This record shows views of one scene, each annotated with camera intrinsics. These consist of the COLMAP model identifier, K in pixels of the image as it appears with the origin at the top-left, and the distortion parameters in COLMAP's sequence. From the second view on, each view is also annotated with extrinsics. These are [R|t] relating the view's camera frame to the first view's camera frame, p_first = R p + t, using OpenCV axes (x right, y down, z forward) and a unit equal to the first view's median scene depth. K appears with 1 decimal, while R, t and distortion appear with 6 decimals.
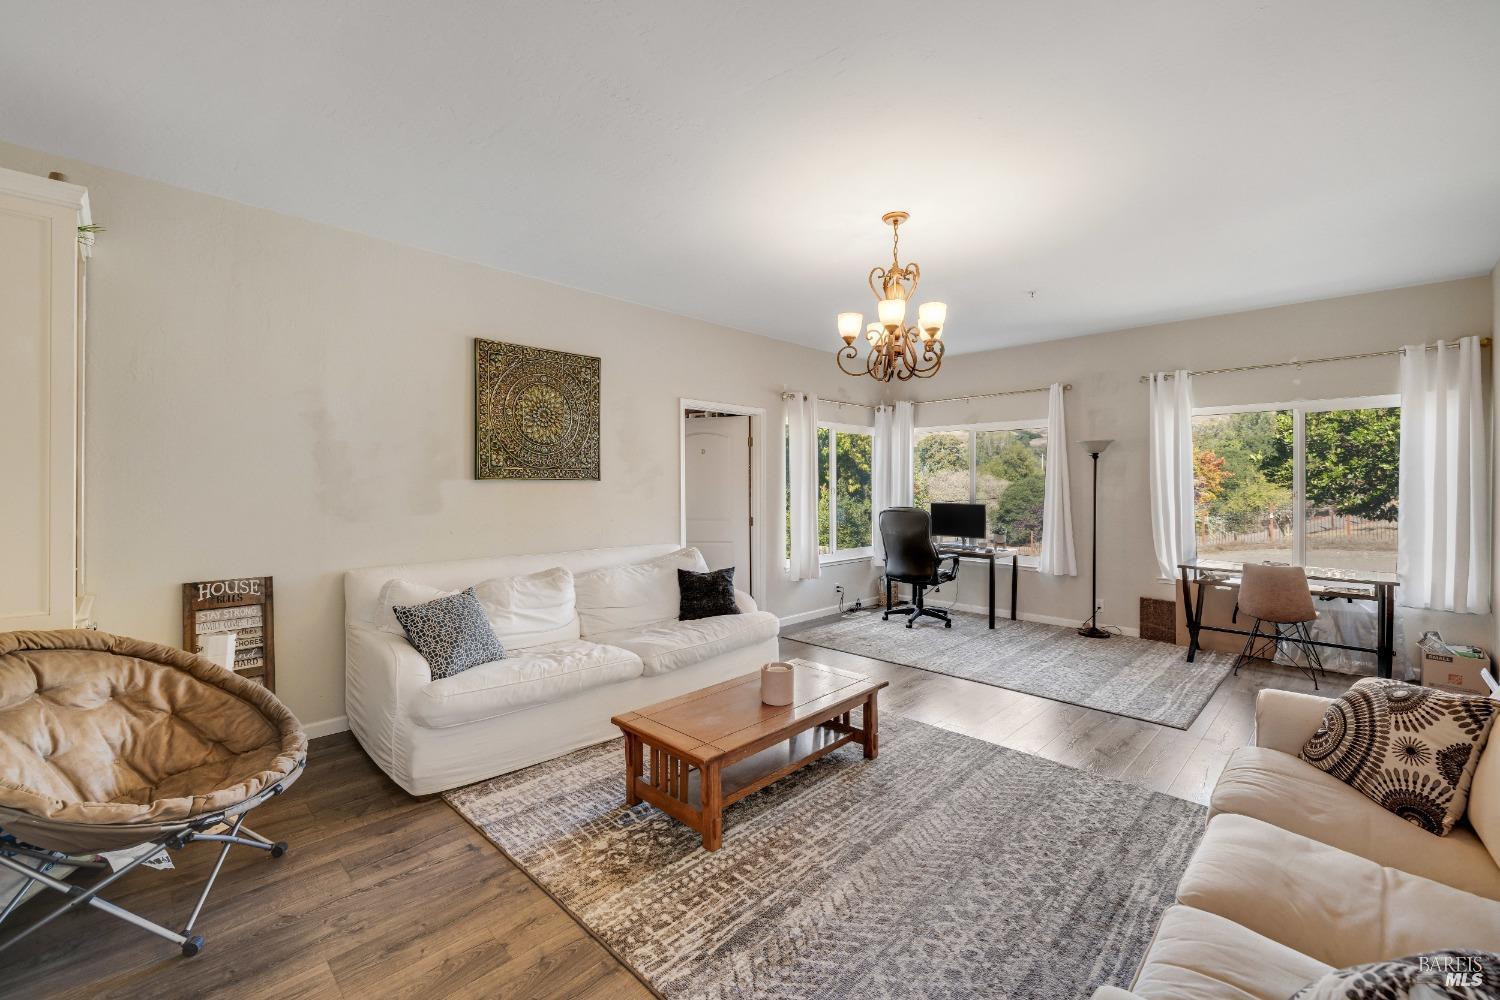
lens RADIAL K [[631.1, 0, 746.9], [0, 631.1, 494.5], [0, 0, 1]] dist [0.004272, 0.000556]
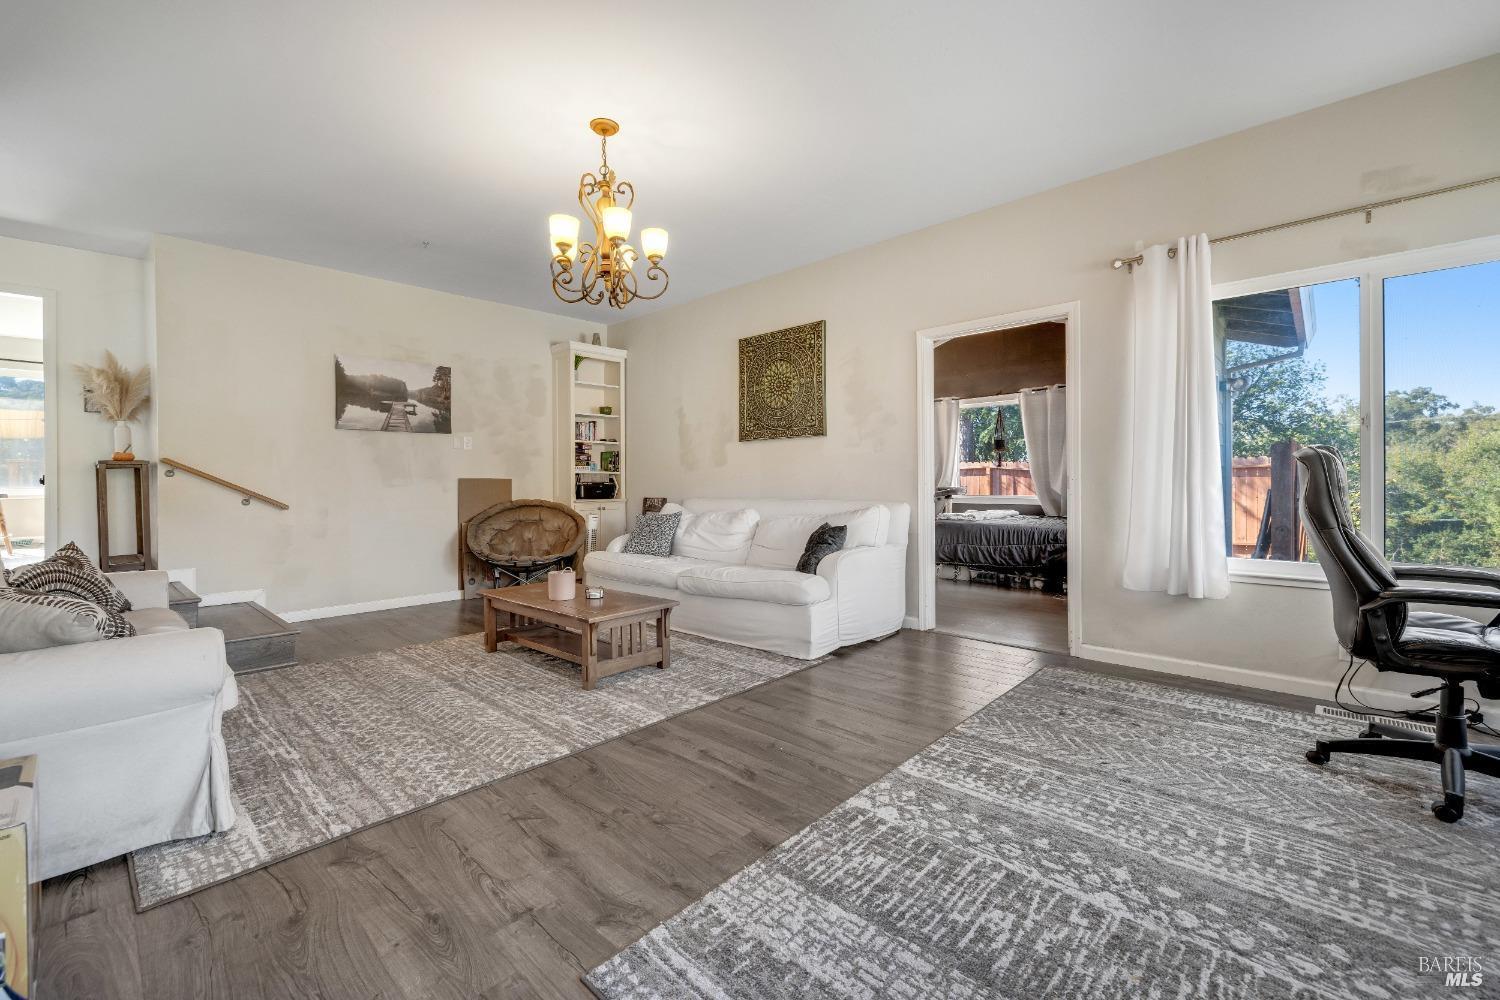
lens RADIAL K [[631.1, 0, 741.4], [0, 631.1, 489.9], [0, 0, 1]] dist [0.004272, 0.000556]
pose [[0.009602, 0.014409, -0.999850, 0.975184], [-0.001369, 0.999895, 0.014397, 0.063993], [0.999953, 0.001231, 0.009621, 0.992316]]
